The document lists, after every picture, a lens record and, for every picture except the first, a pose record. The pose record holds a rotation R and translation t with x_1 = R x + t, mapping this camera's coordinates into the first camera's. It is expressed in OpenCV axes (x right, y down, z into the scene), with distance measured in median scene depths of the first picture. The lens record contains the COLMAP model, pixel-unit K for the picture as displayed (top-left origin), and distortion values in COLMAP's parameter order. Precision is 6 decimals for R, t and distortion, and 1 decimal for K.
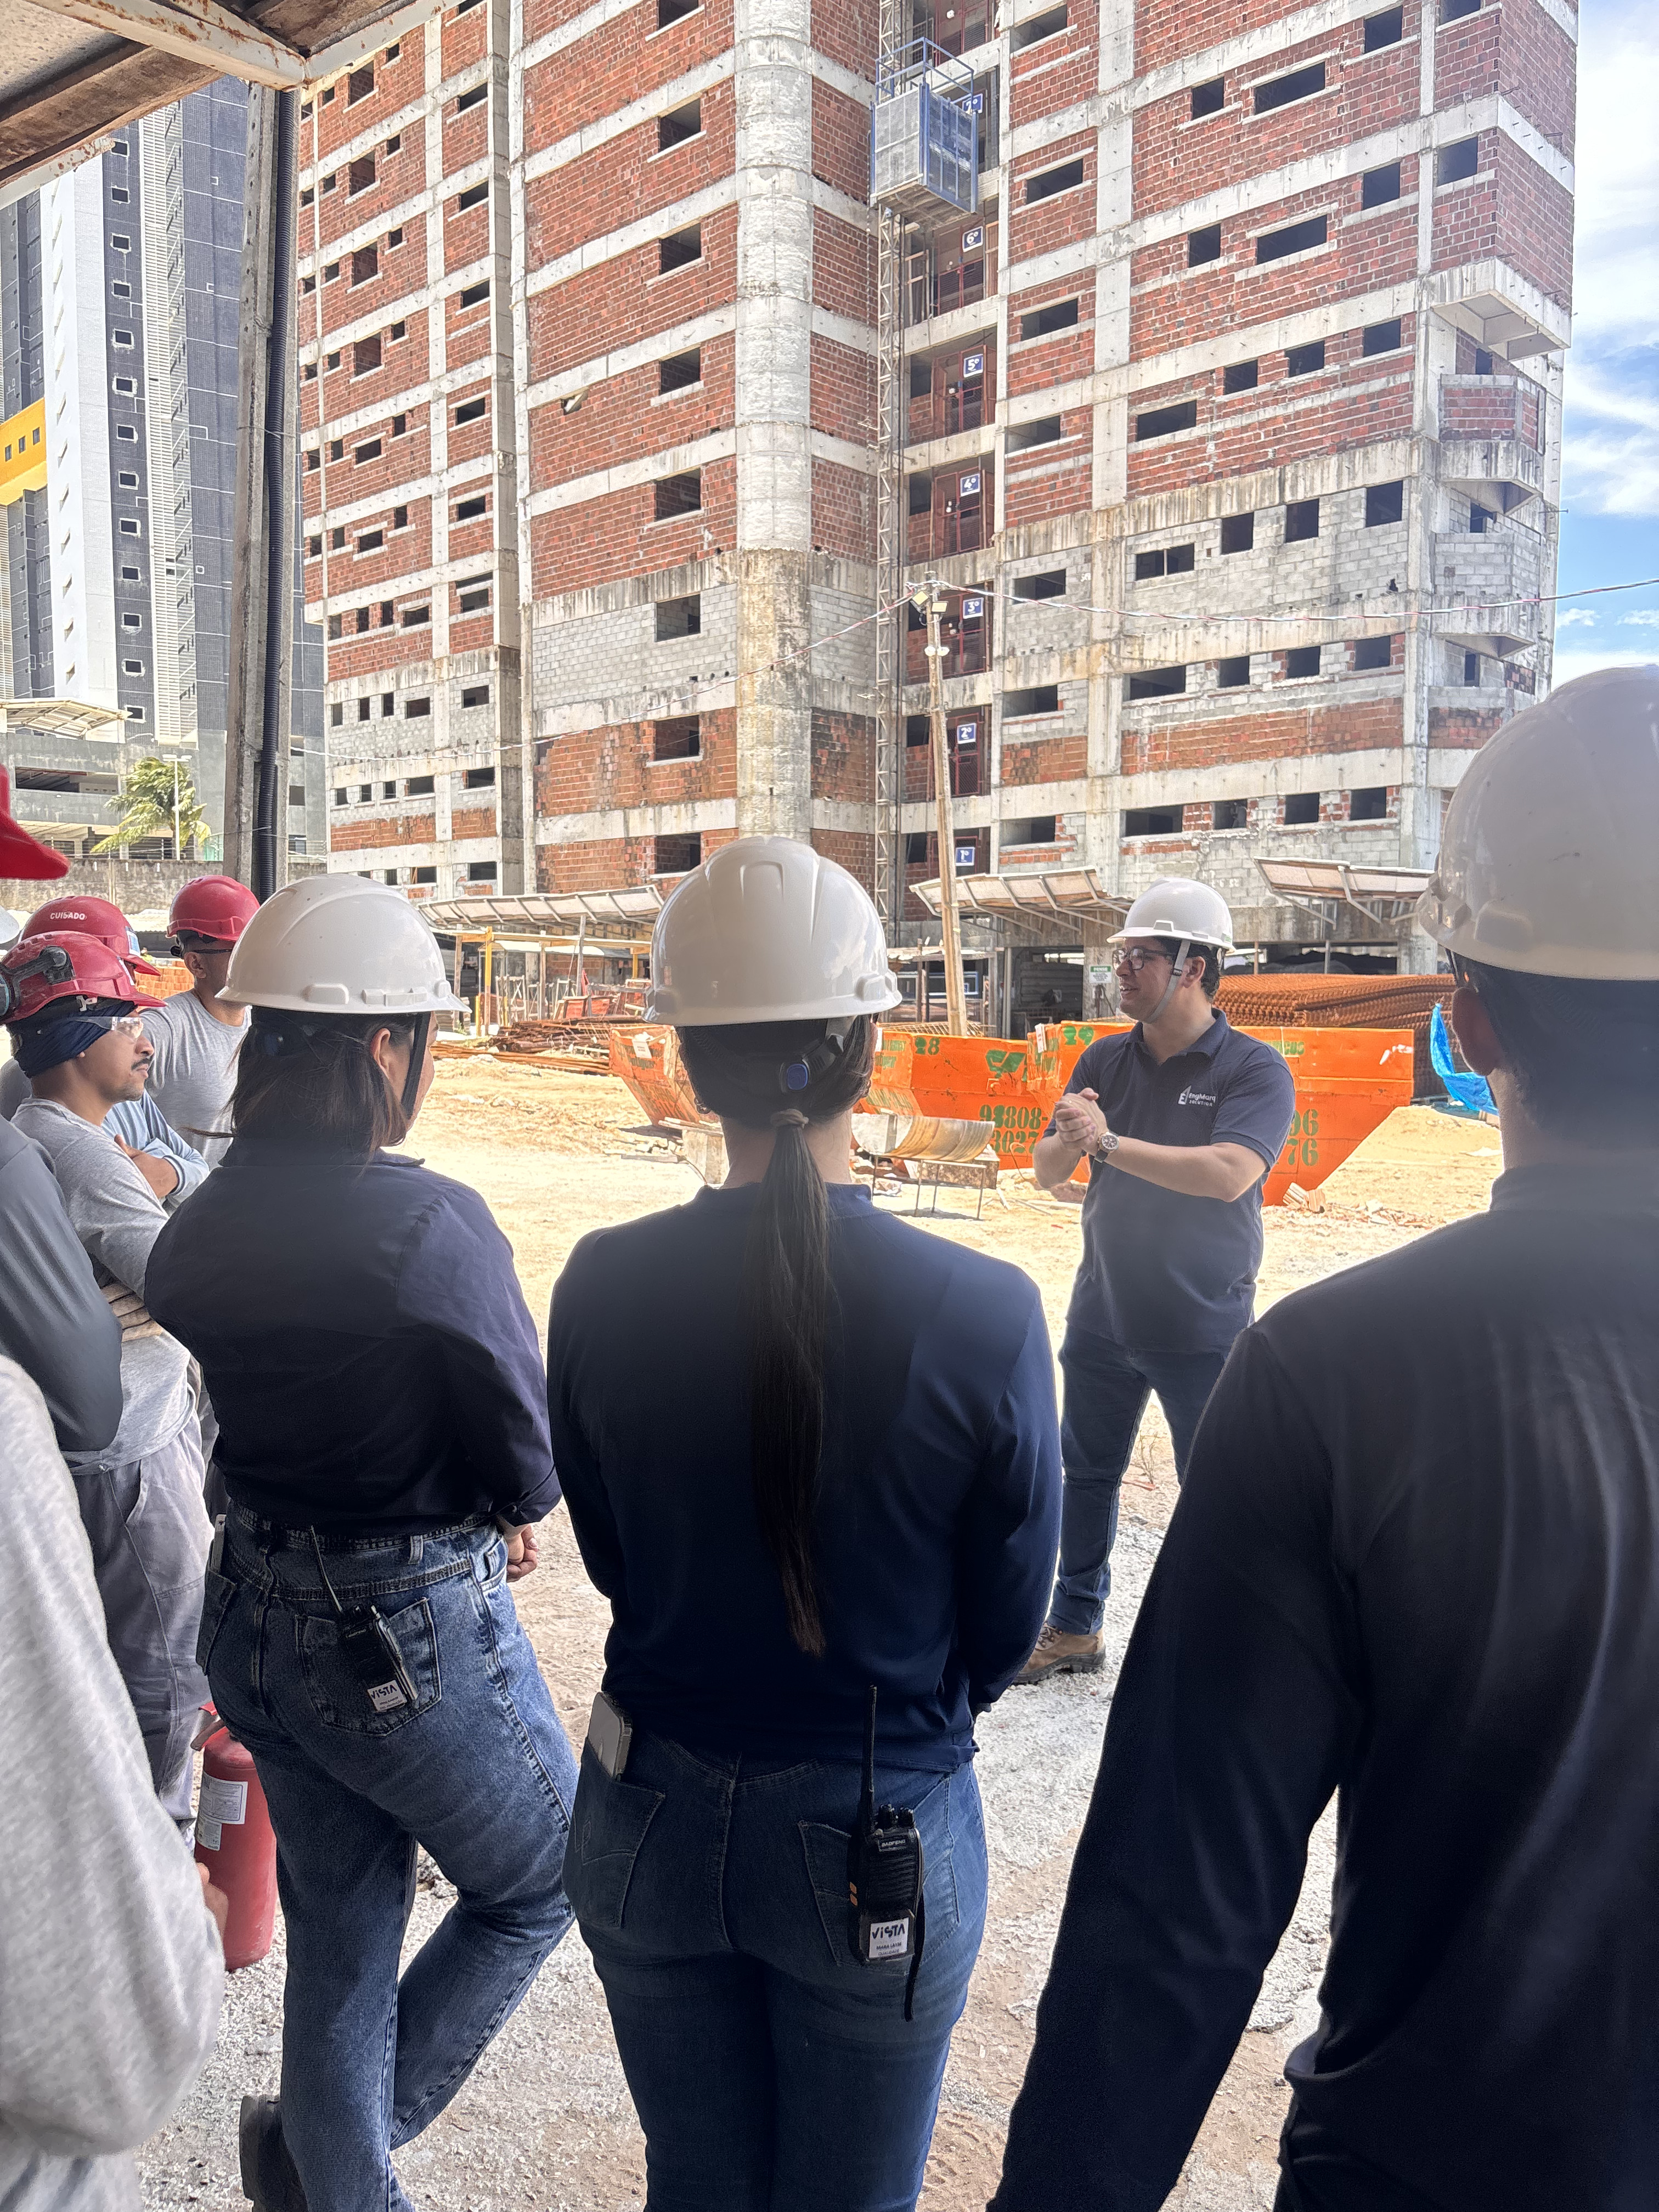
lens RADIAL K [[1711.8, 0, 829.5], [0, 1711.8, 1106.0], [0, 0, 1]] dist [-0.011200, 0.080584]
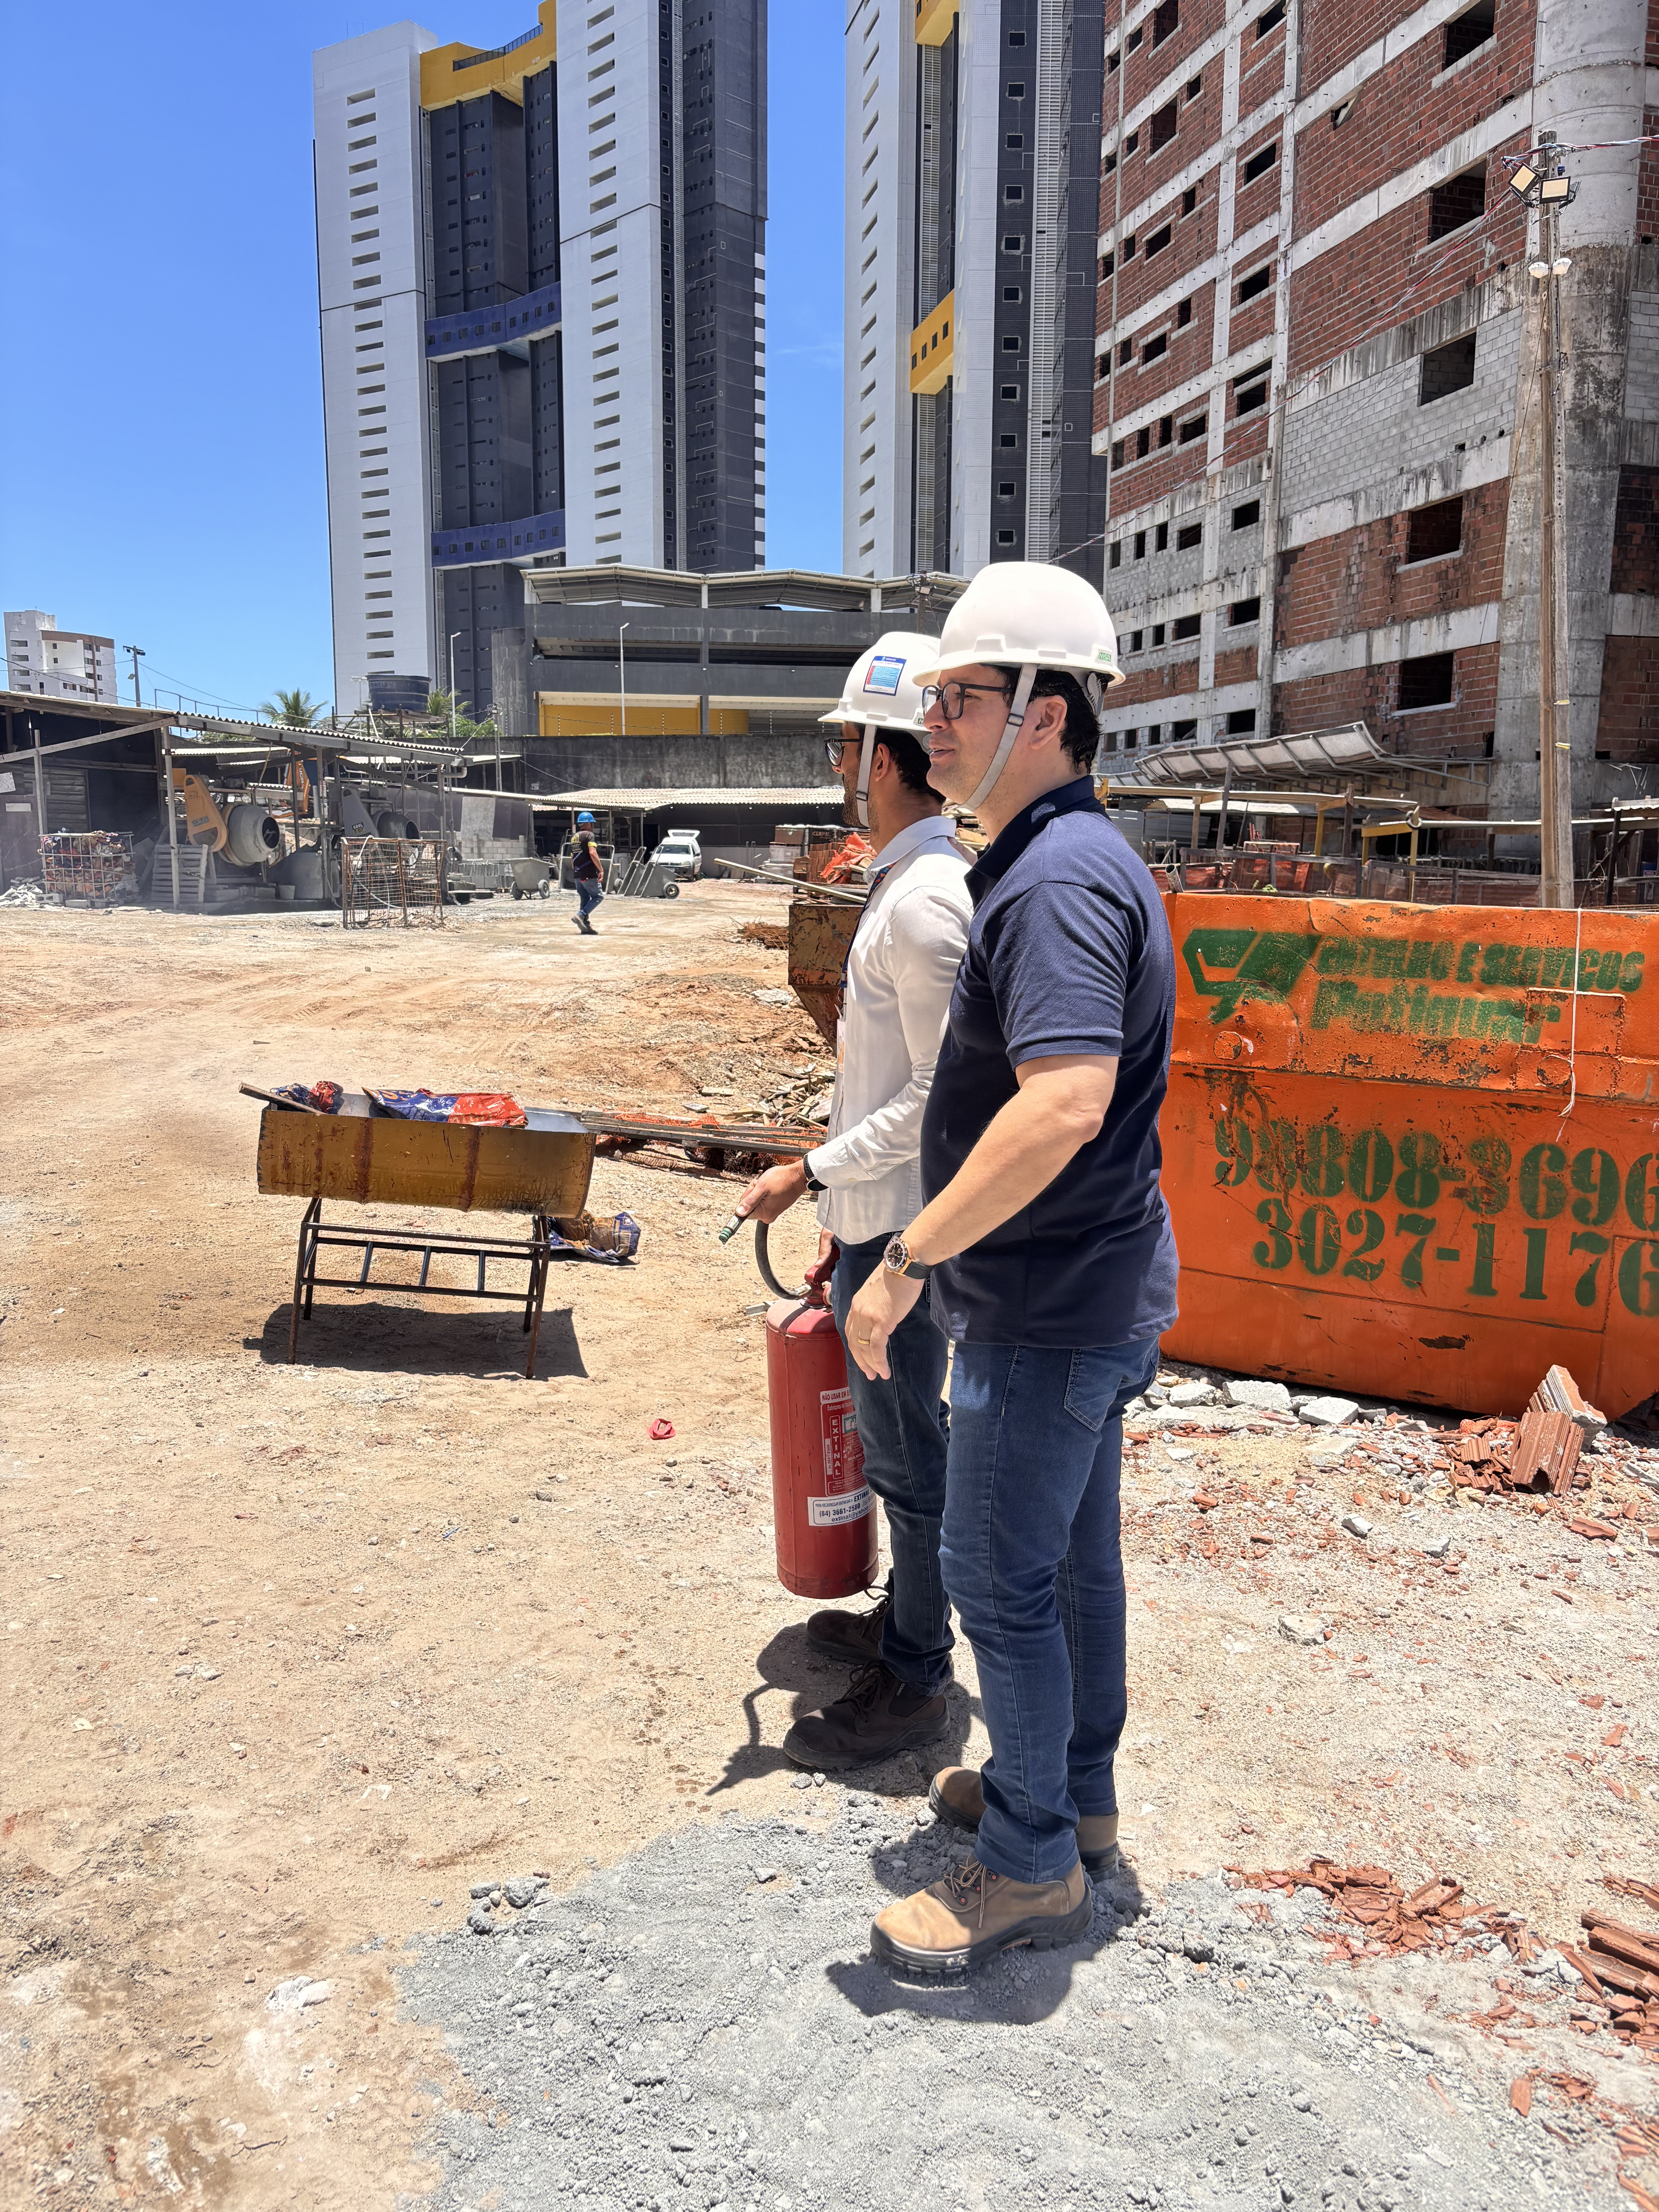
lens RADIAL K [[1677.3, 0, 829.5], [0, 1677.3, 1106.0], [0, 0, 1]] dist [0.136792, -0.146865]
pose [[0.863404, 0.074599, -0.498968, 0.077703], [-0.036987, 0.995706, 0.084864, -0.007810], [0.503156, -0.054816, 0.862455, 0.152427]]
